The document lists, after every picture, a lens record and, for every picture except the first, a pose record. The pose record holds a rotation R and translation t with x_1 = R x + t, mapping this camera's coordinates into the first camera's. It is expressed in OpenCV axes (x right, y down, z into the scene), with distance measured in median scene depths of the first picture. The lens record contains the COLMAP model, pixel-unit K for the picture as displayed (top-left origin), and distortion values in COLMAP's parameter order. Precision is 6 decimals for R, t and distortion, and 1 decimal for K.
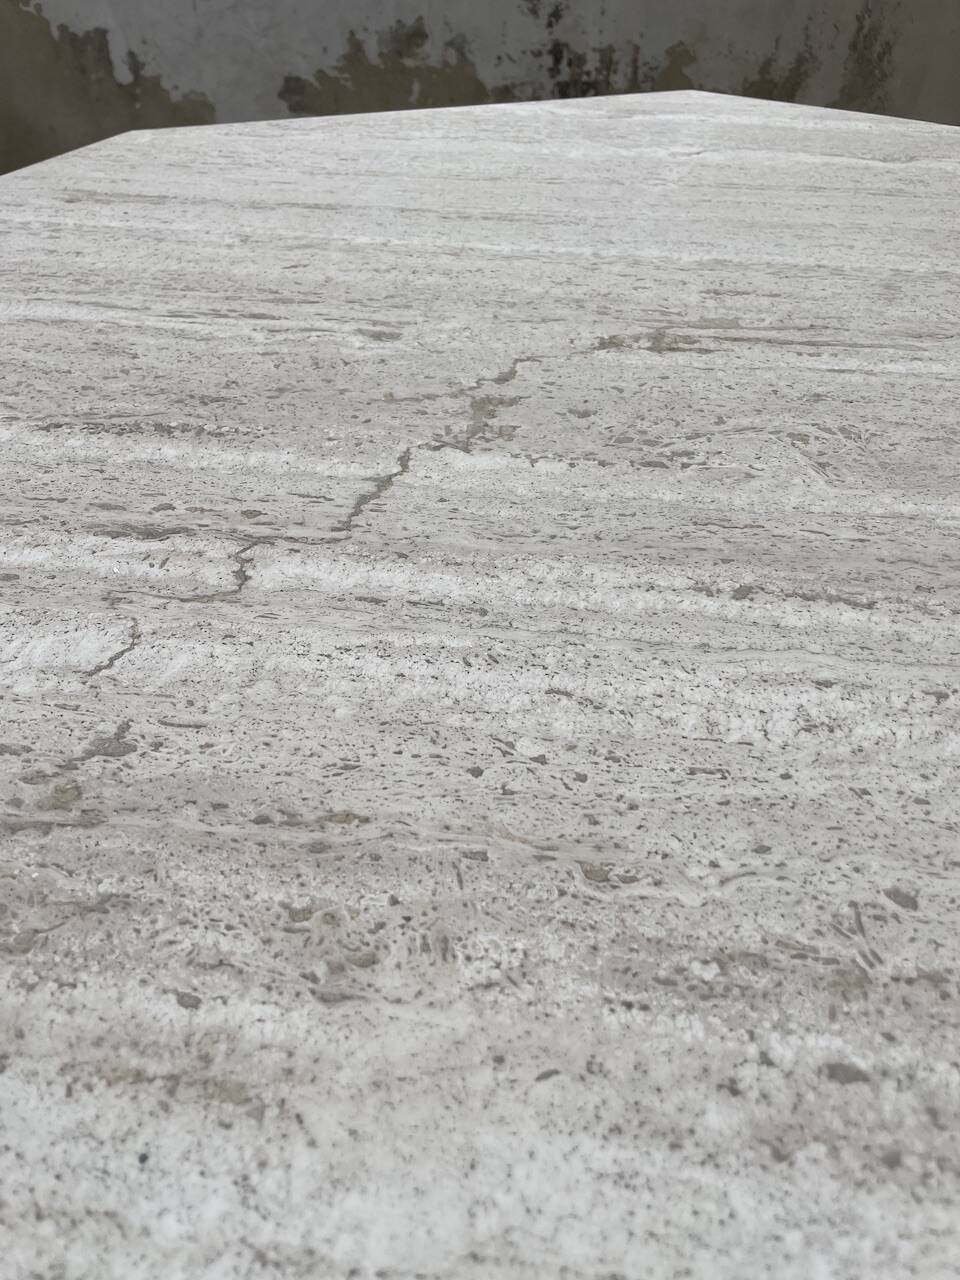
lens RADIAL K [[978.5, 0, 472.2], [0, 978.5, 645.4], [0, 0, 1]] dist [0.082892, -0.113272]
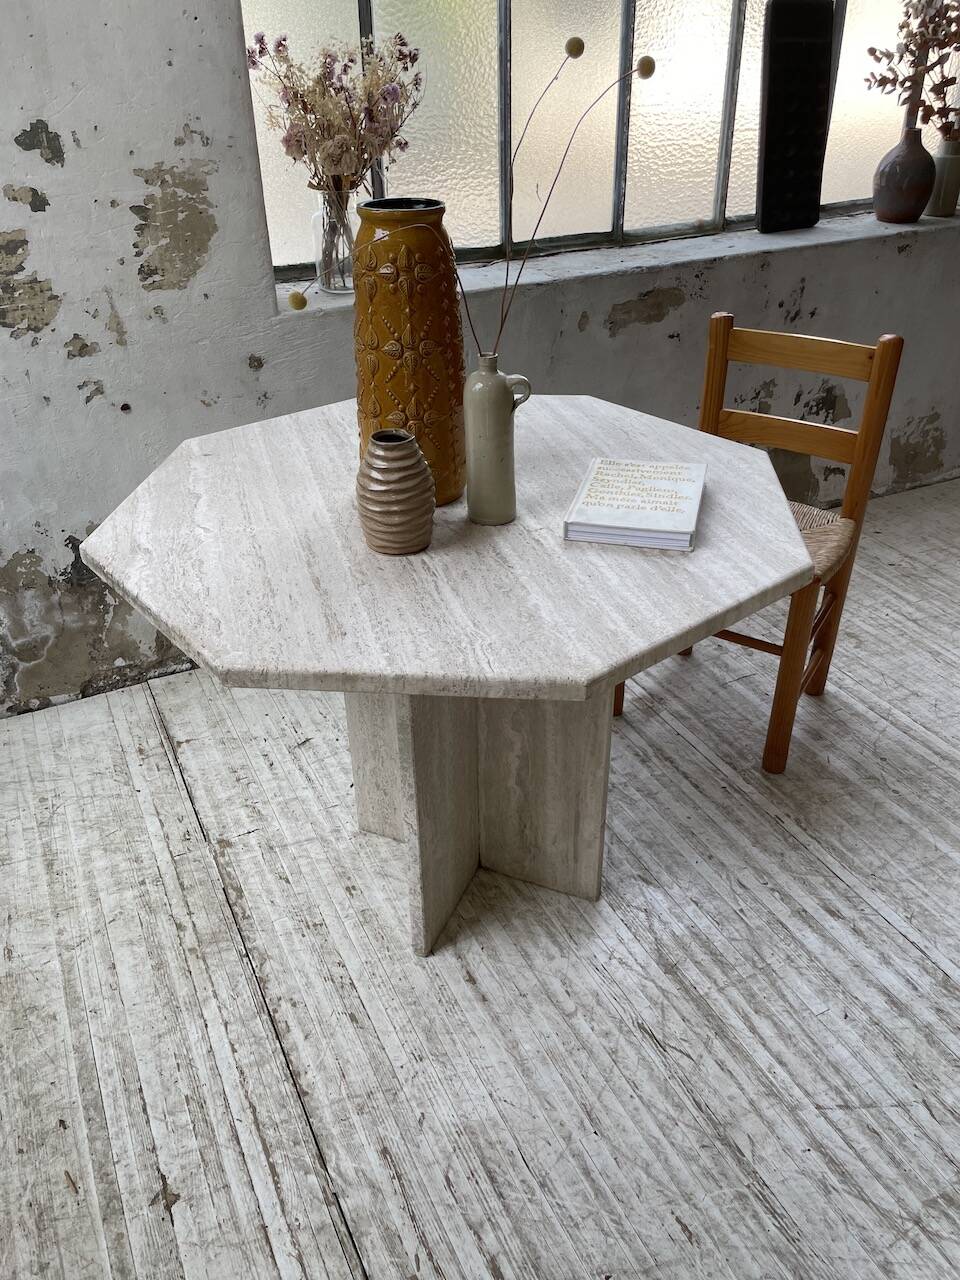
lens RADIAL K [[978.5, 0, 483.7], [0, 978.5, 648.9], [0, 0, 1]] dist [0.082892, -0.113272]
pose [[-0.418487, -0.476370, 0.773266, -0.774747], [0.616583, 0.476121, 0.627004, -0.559849], [-0.666854, 0.739176, 0.094471, 0.228670]]
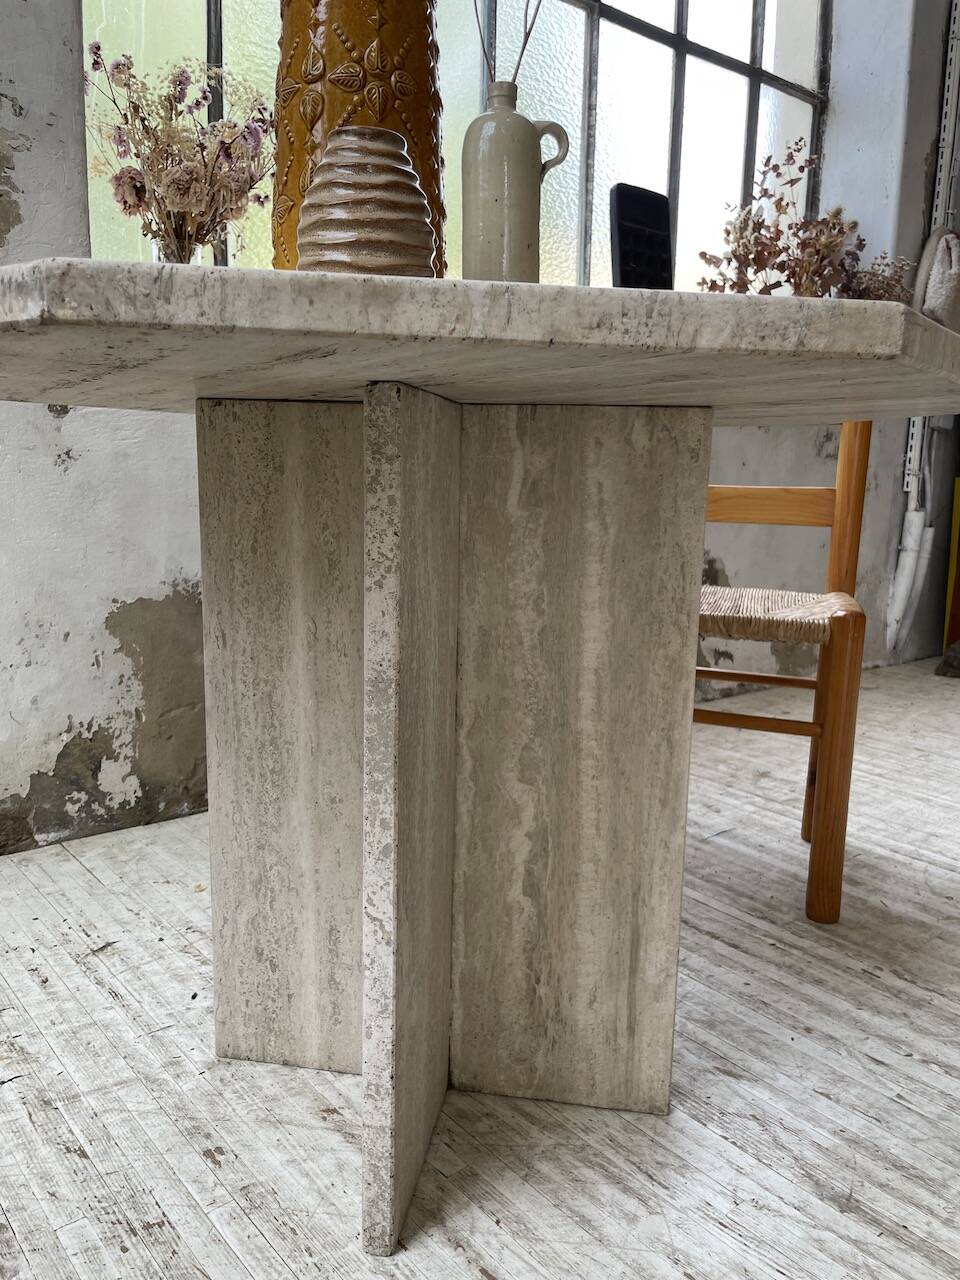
lens RADIAL K [[978.5, 0, 493.2], [0, 978.5, 648.5], [0, 0, 1]] dist [0.082892, -0.113272]
pose [[-0.622731, -0.157286, 0.766464, -0.463812], [0.505072, 0.667353, 0.547305, -0.240548], [-0.597586, 0.727943, -0.336141, 0.532991]]
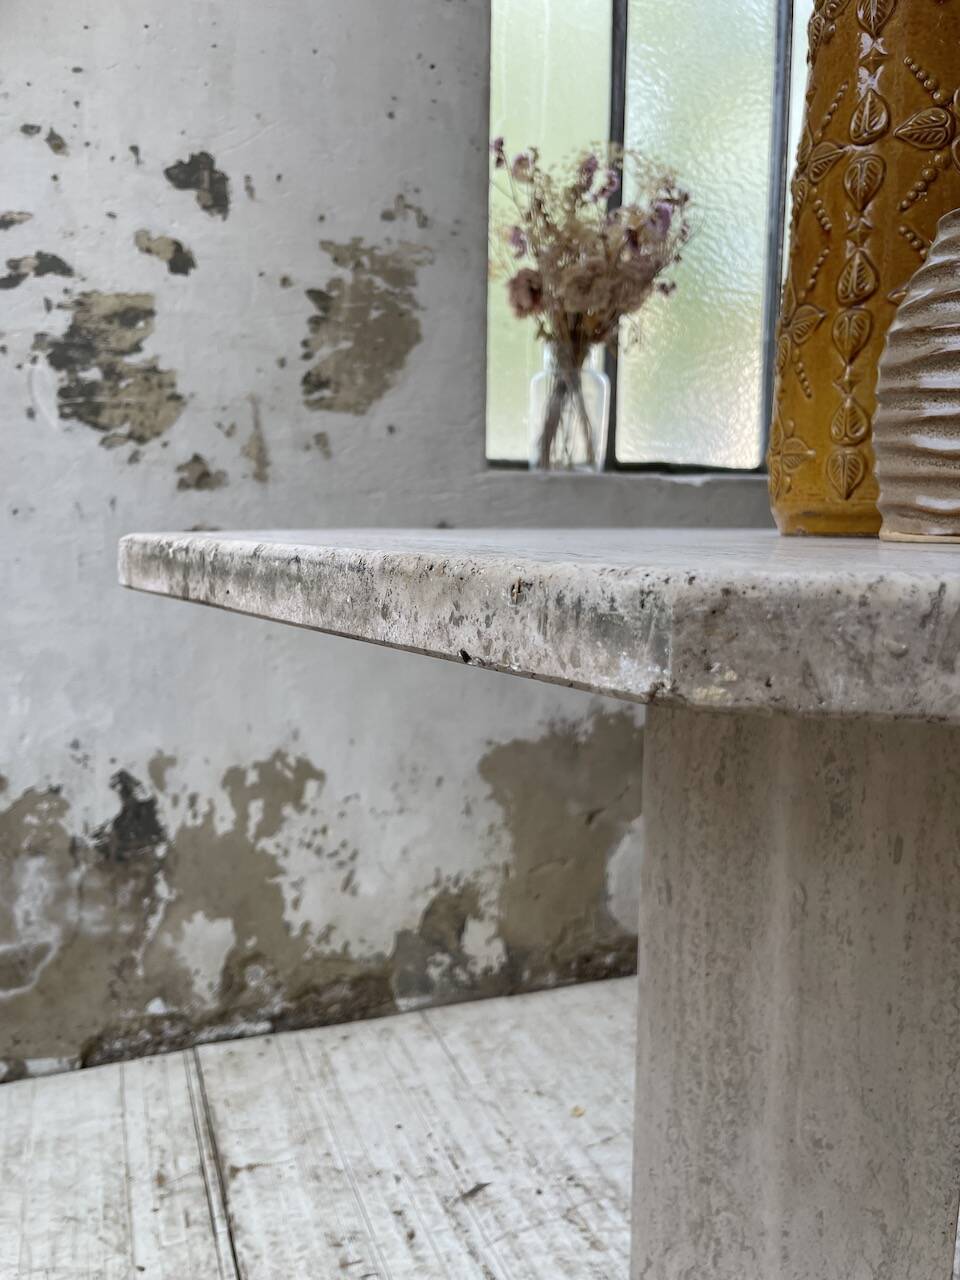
lens RADIAL K [[978.5, 0, 459.1], [0, 978.5, 641.8], [0, 0, 1]] dist [0.082892, -0.113272]
pose [[-0.315939, -0.123240, 0.940741, -0.253827], [0.627347, 0.716706, 0.304579, -0.277060], [-0.711771, 0.686400, -0.149121, 0.475634]]
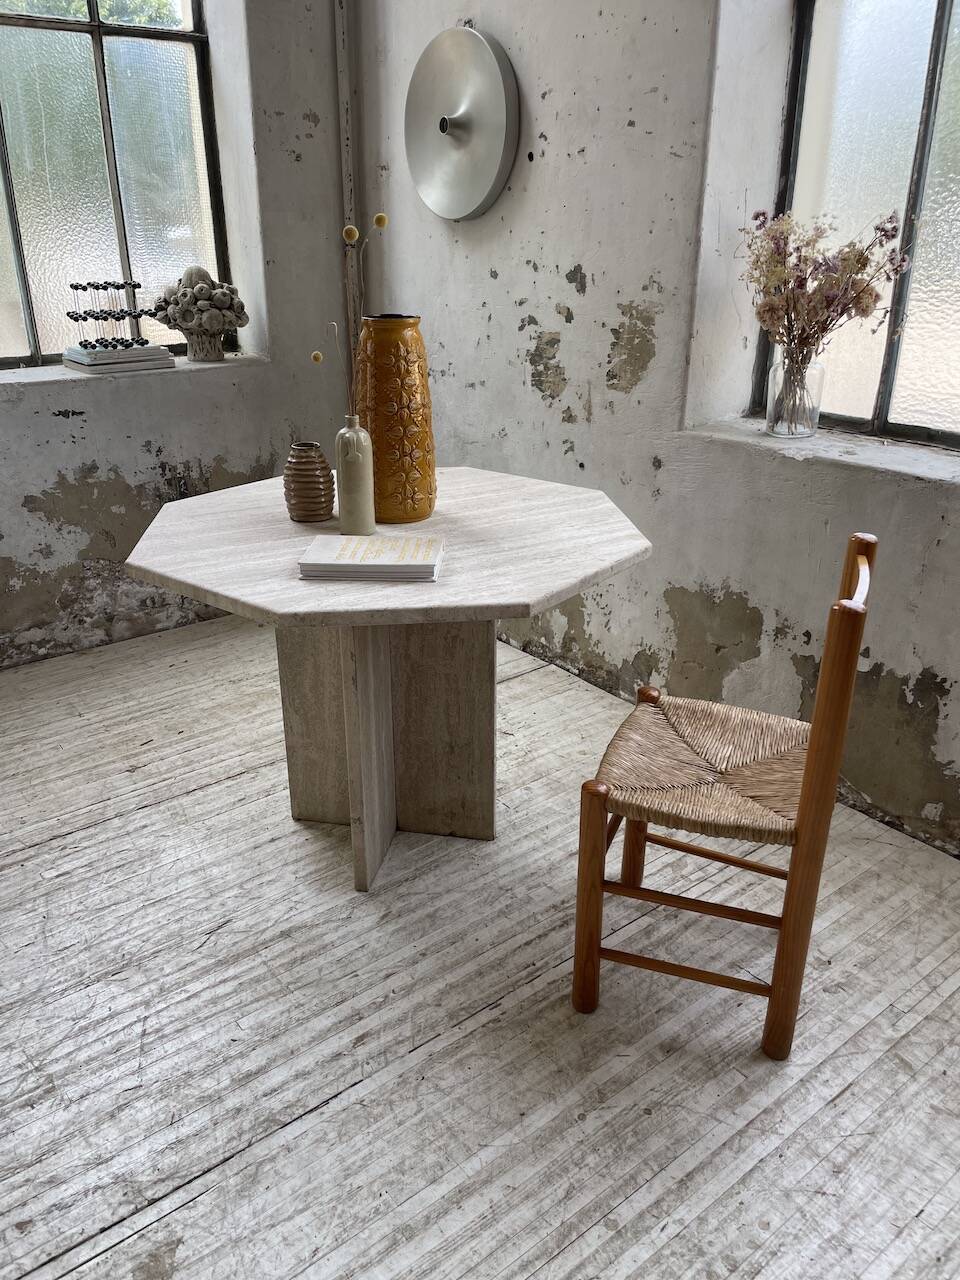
lens RADIAL K [[973.6, 0, 476.9], [0, 973.6, 638.2], [0, 0, 1]] dist [0.088281, -0.122752]
pose [[0.803845, -0.231521, 0.547933, -0.606891], [0.397966, 0.893947, -0.206111, 0.417168], [-0.442104, 0.383740, 0.810733, -0.834868]]
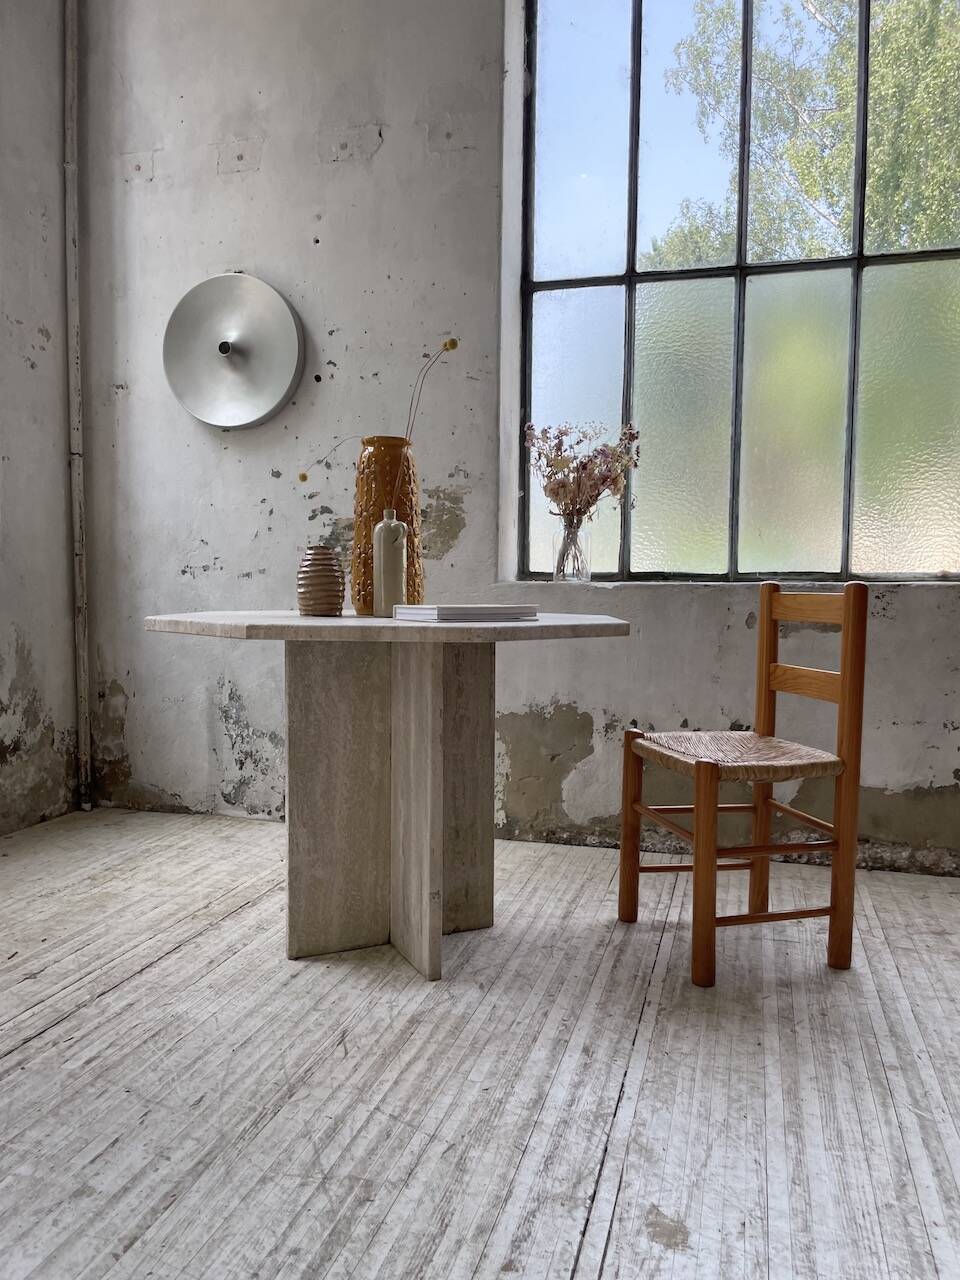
lens RADIAL K [[973.6, 0, 490.3], [0, 973.6, 650.7], [0, 0, 1]] dist [0.088281, -0.122752]
pose [[0.285560, -0.060414, 0.956455, -1.272569], [0.633504, 0.760768, -0.141086, 0.284835], [-0.719117, 0.646206, 0.255517, -0.203040]]
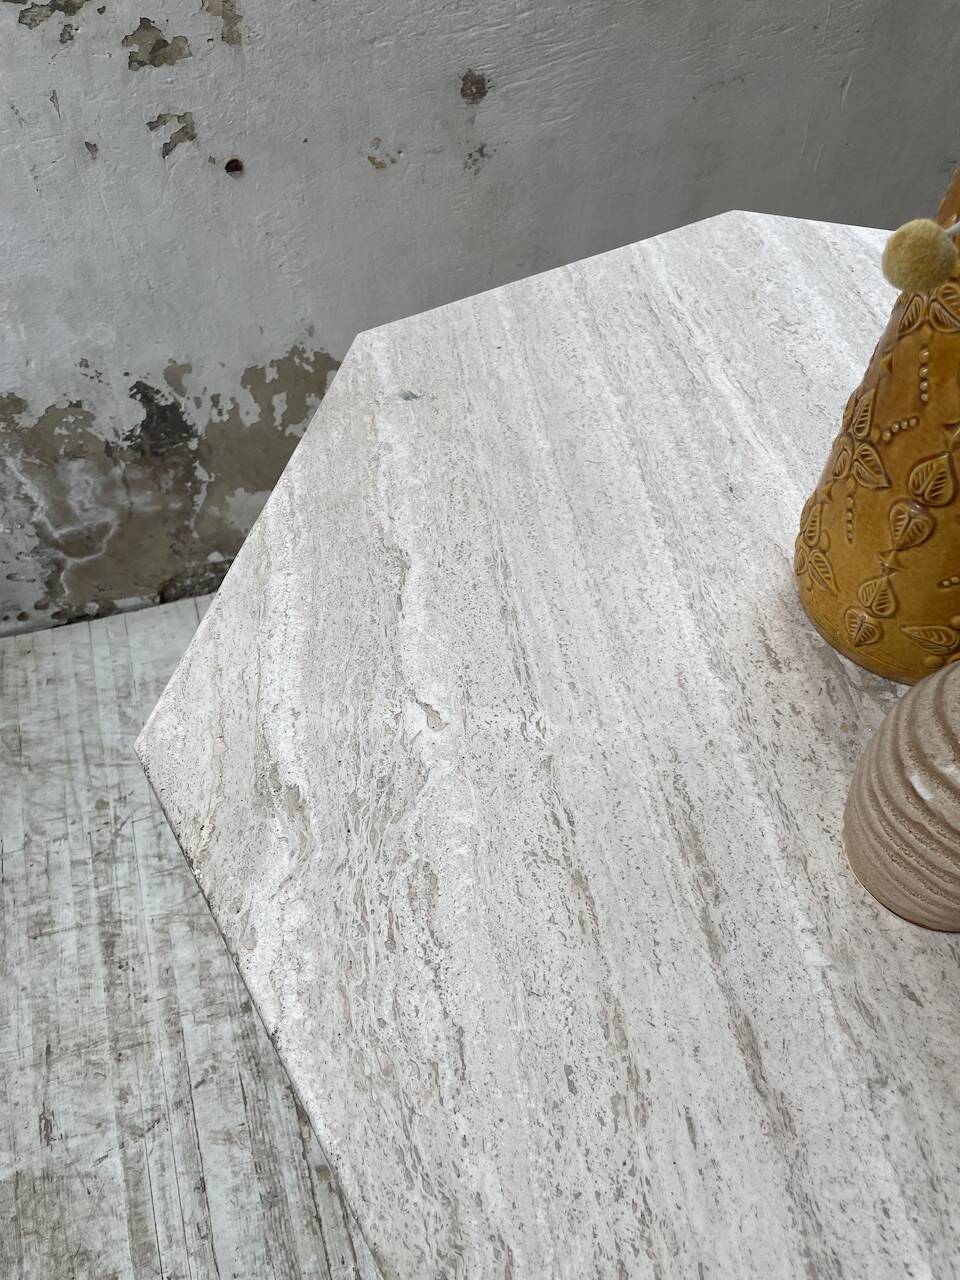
lens RADIAL K [[978.5, 0, 491.3], [0, 978.5, 632.0], [0, 0, 1]] dist [0.082892, -0.113272]
pose [[-0.294248, -0.746478, 0.596816, -0.118597], [0.616628, 0.328821, 0.715295, -0.464789], [-0.730198, 0.578487, 0.363544, 0.232580]]
